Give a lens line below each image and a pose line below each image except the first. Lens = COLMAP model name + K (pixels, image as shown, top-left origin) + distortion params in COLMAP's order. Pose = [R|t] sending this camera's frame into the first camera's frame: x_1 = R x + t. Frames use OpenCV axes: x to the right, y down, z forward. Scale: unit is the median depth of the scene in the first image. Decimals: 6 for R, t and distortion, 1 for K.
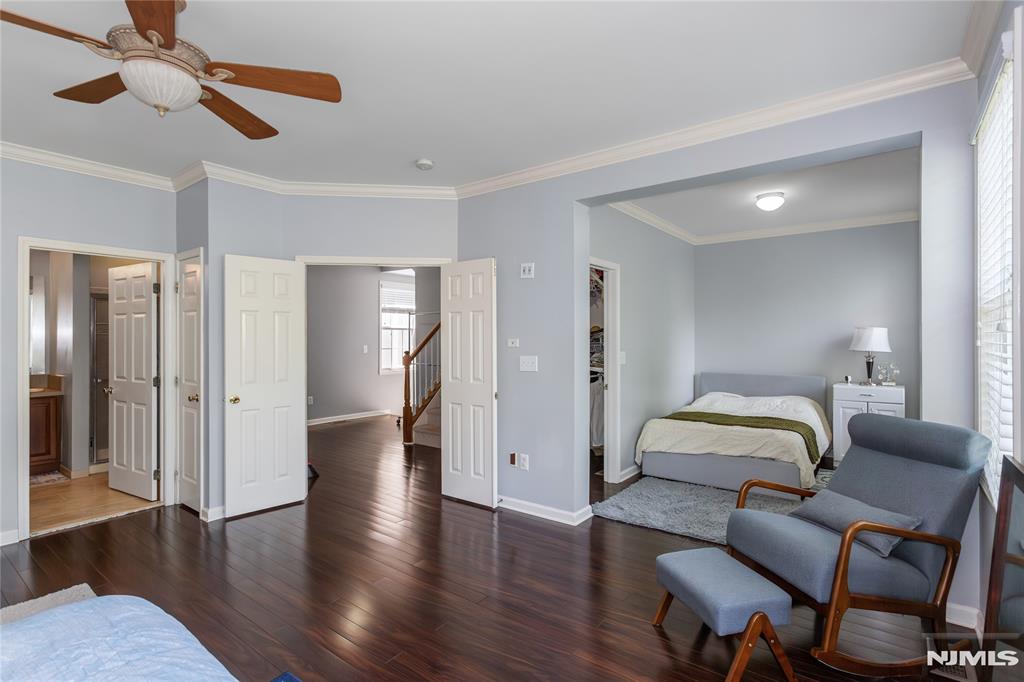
lens RADIAL K [[489.8, 0, 507.1], [0, 489.8, 334.4], [0, 0, 1]] dist [-0.001802, 0.003558]
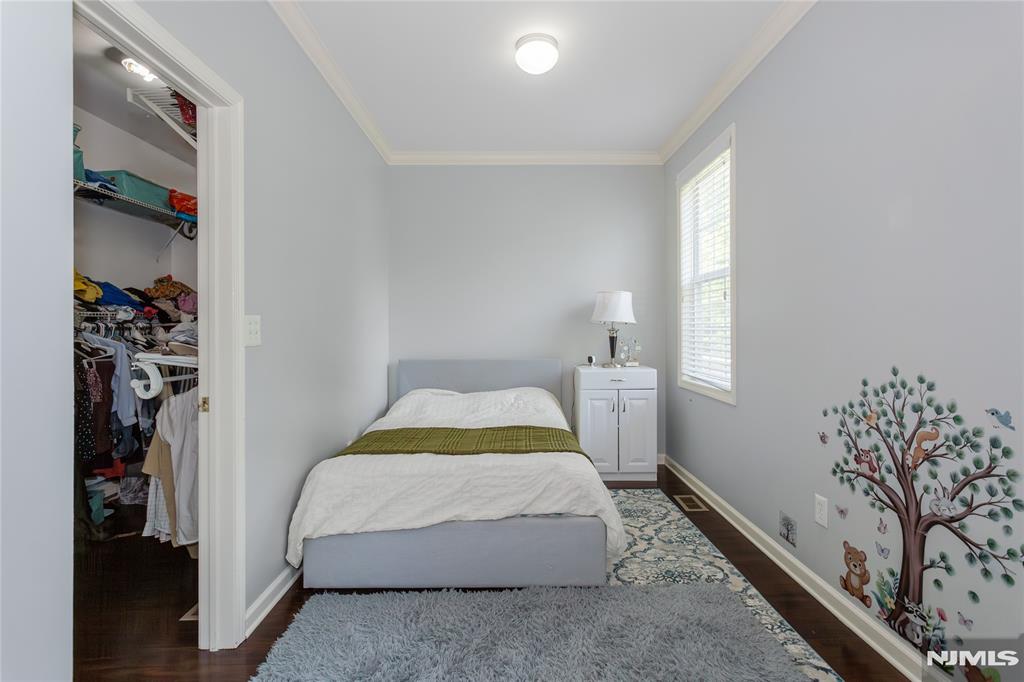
lens RADIAL K [[489.8, 0, 515.0], [0, 489.8, 330.9], [0, 0, 1]] dist [-0.001802, 0.003558]
pose [[0.778335, -0.003783, 0.627837, 0.139965], [-0.000939, 0.999974, 0.007190, 0.042363], [-0.627848, -0.006186, 0.778311, 0.507221]]
